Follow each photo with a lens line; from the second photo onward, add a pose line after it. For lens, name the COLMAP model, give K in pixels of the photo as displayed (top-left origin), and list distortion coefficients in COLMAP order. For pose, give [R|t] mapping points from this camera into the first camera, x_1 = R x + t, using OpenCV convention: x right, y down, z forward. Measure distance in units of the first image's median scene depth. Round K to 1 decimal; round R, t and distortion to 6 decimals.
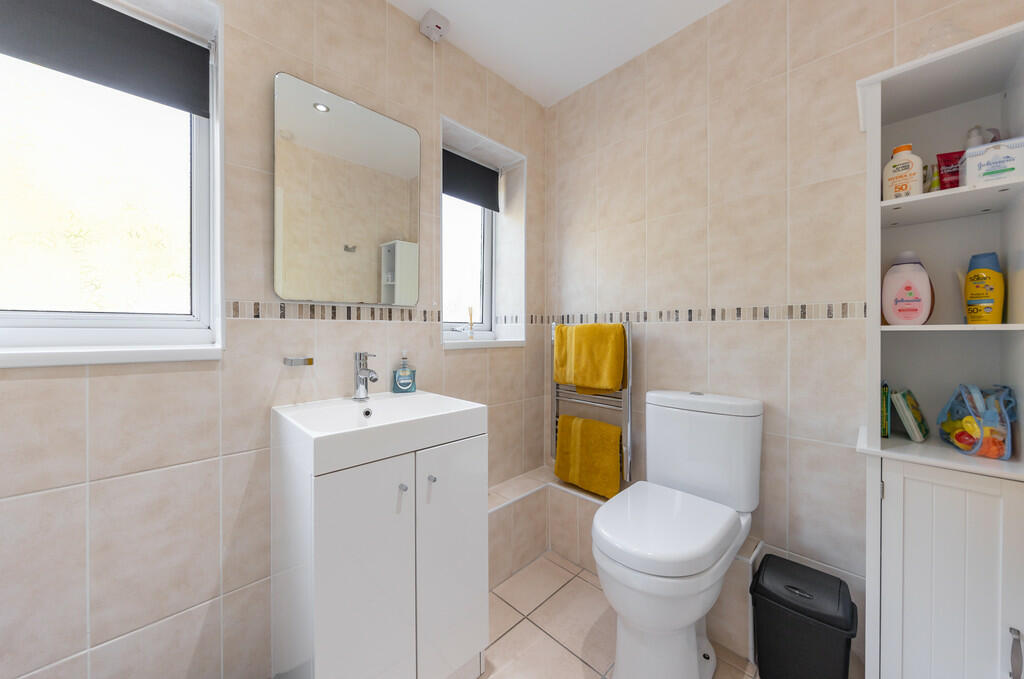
lens RADIAL K [[360.3, 0, 510.9], [0, 360.3, 332.5], [0, 0, 1]] dist [-0.003190, -0.000199]
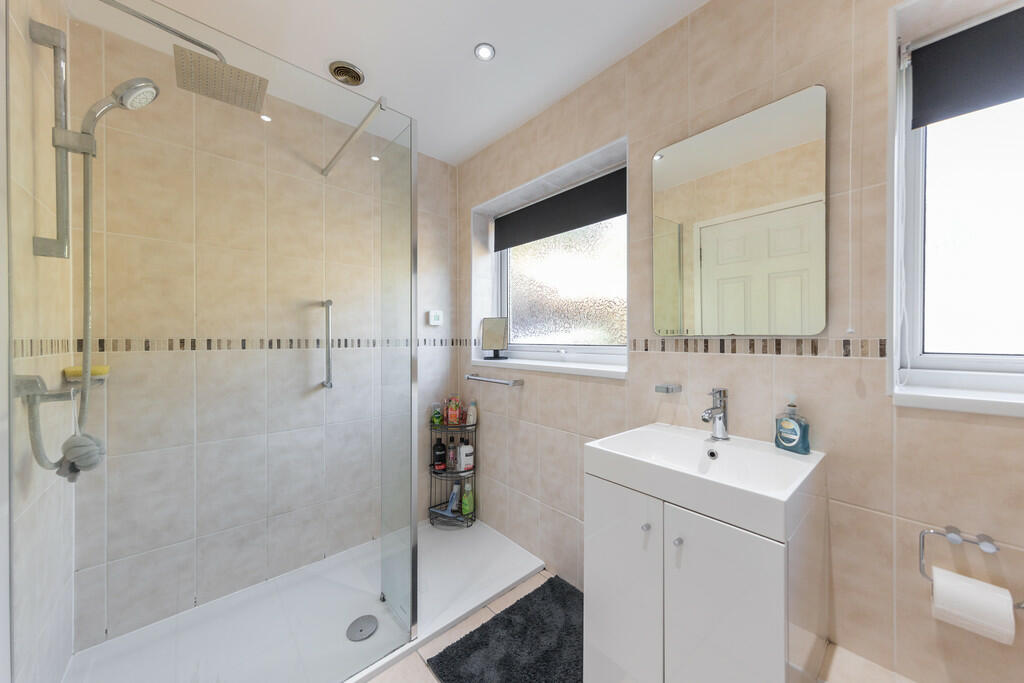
lens RADIAL K [[357.5, 0, 510.9], [0, 357.5, 340.4], [0, 0, 1]] dist [0.001279, 0.000053]
pose [[-0.061865, 0.007653, -0.998055, 0.540618], [-0.002977, 0.999965, 0.007852, -0.076128], [0.998080, 0.003457, -0.061840, 0.512557]]
